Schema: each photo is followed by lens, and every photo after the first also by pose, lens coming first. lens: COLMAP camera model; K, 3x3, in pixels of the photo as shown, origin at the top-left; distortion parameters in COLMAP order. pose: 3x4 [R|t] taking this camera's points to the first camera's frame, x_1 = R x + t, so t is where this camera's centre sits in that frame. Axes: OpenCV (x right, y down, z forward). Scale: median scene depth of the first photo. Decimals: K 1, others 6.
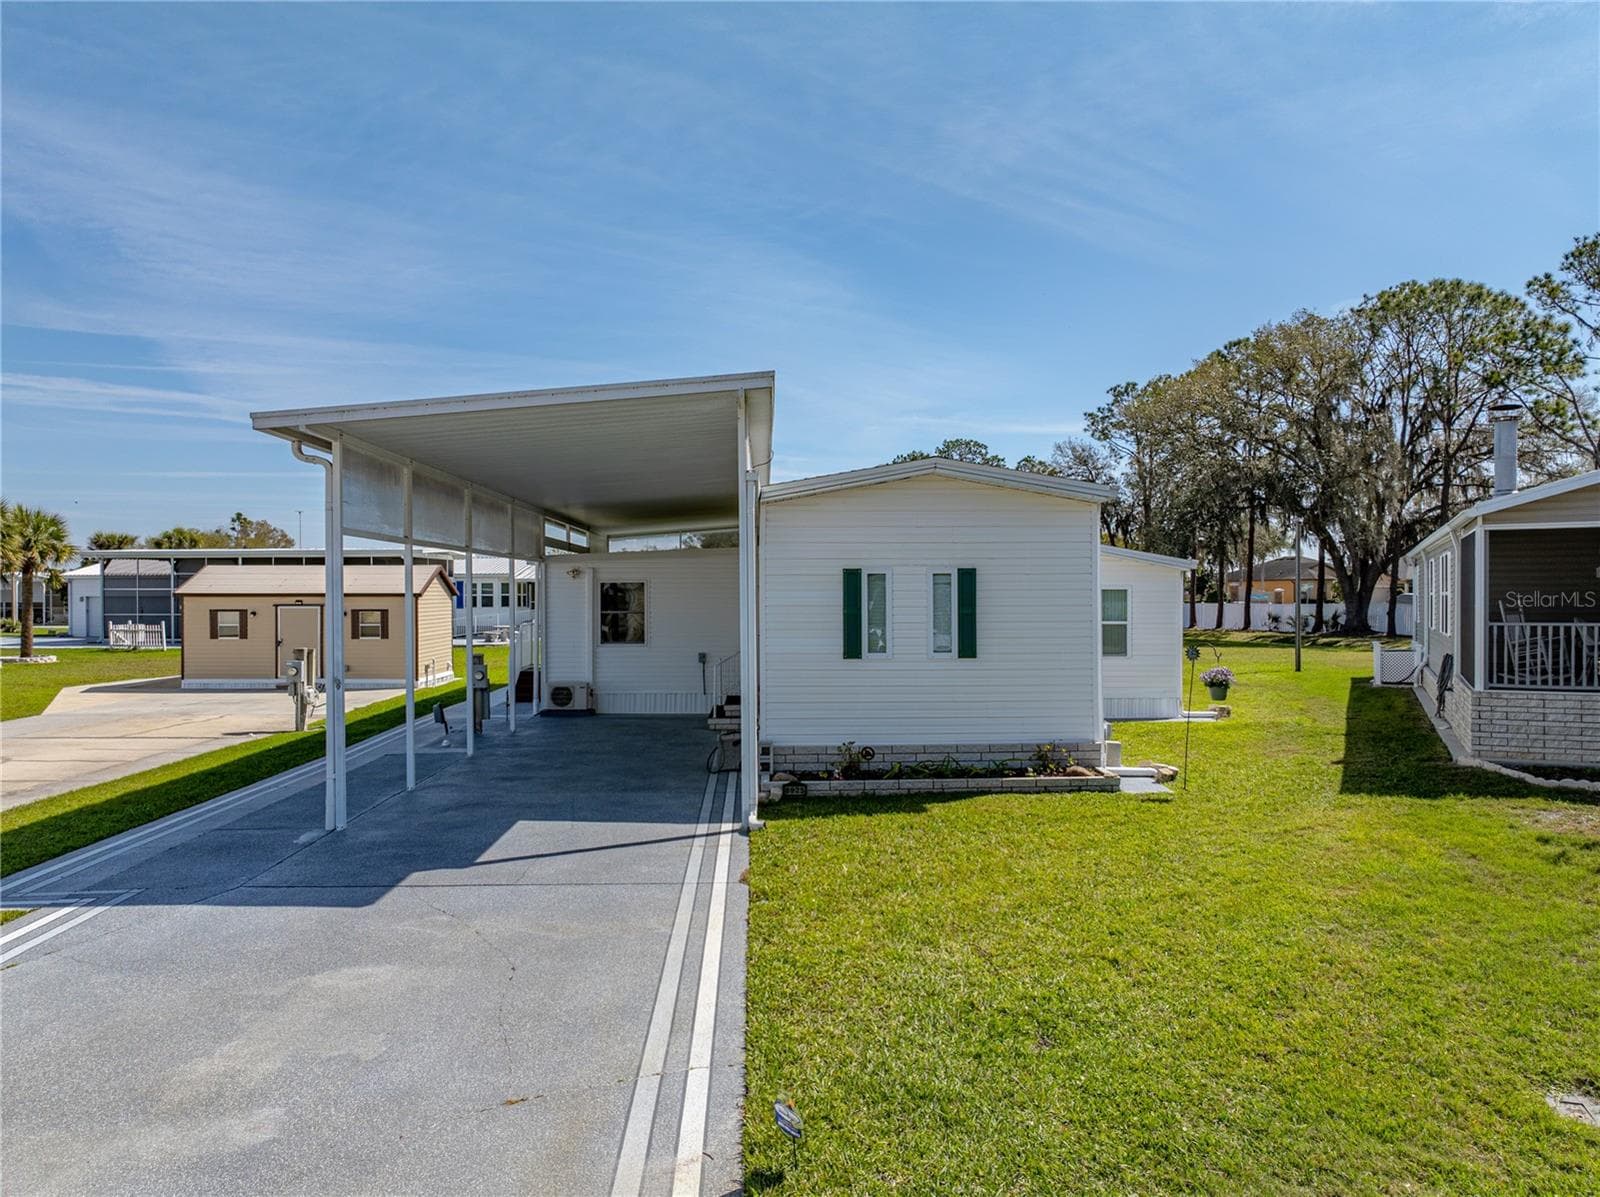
lens RADIAL K [[1135.4, 0, 831.6], [0, 1135.4, 600.3], [0, 0, 1]] dist [0.060817, 0.002662]
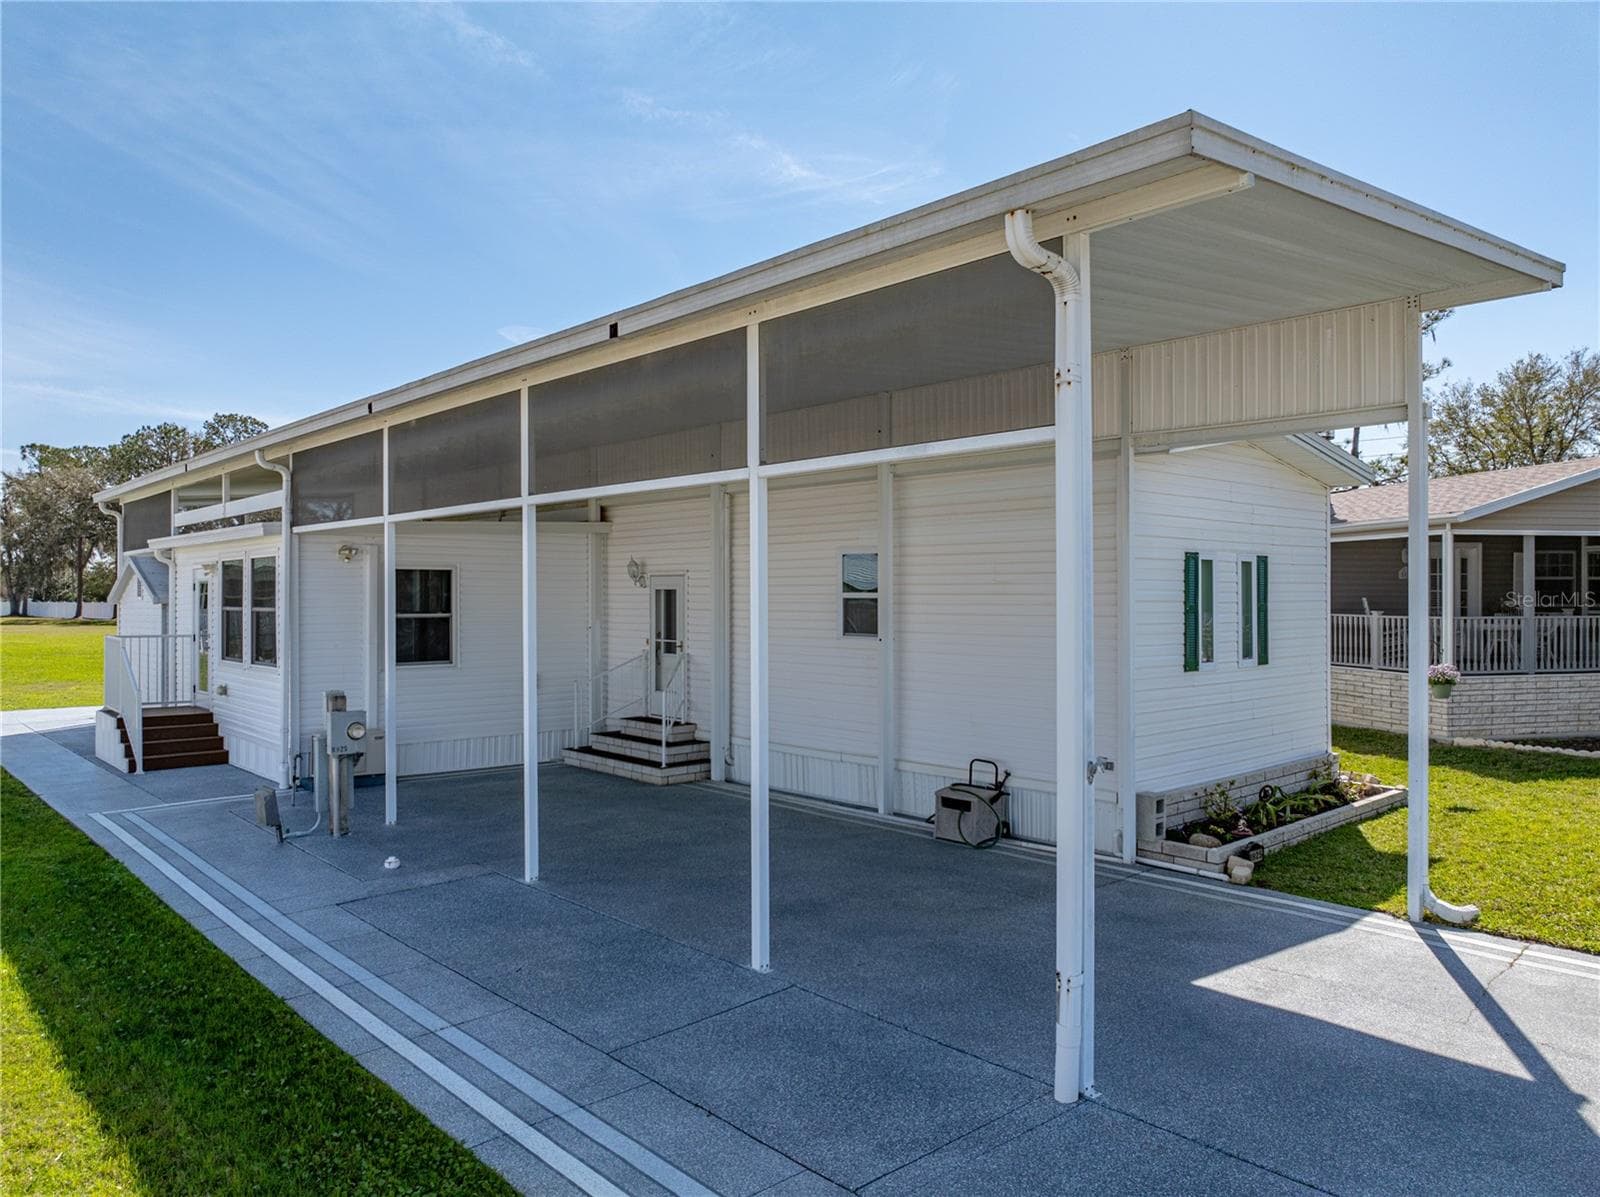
lens RADIAL K [[1131.7, 0, 800.0], [0, 1131.7, 598.5], [0, 0, 1]] dist [-0.020788, 0.010661]
pose [[0.784839, 0.002211, 0.619696, -0.640357], [0.000501, 0.999991, -0.004202, 0.006149], [-0.619699, 0.003608, 0.784831, 0.566221]]
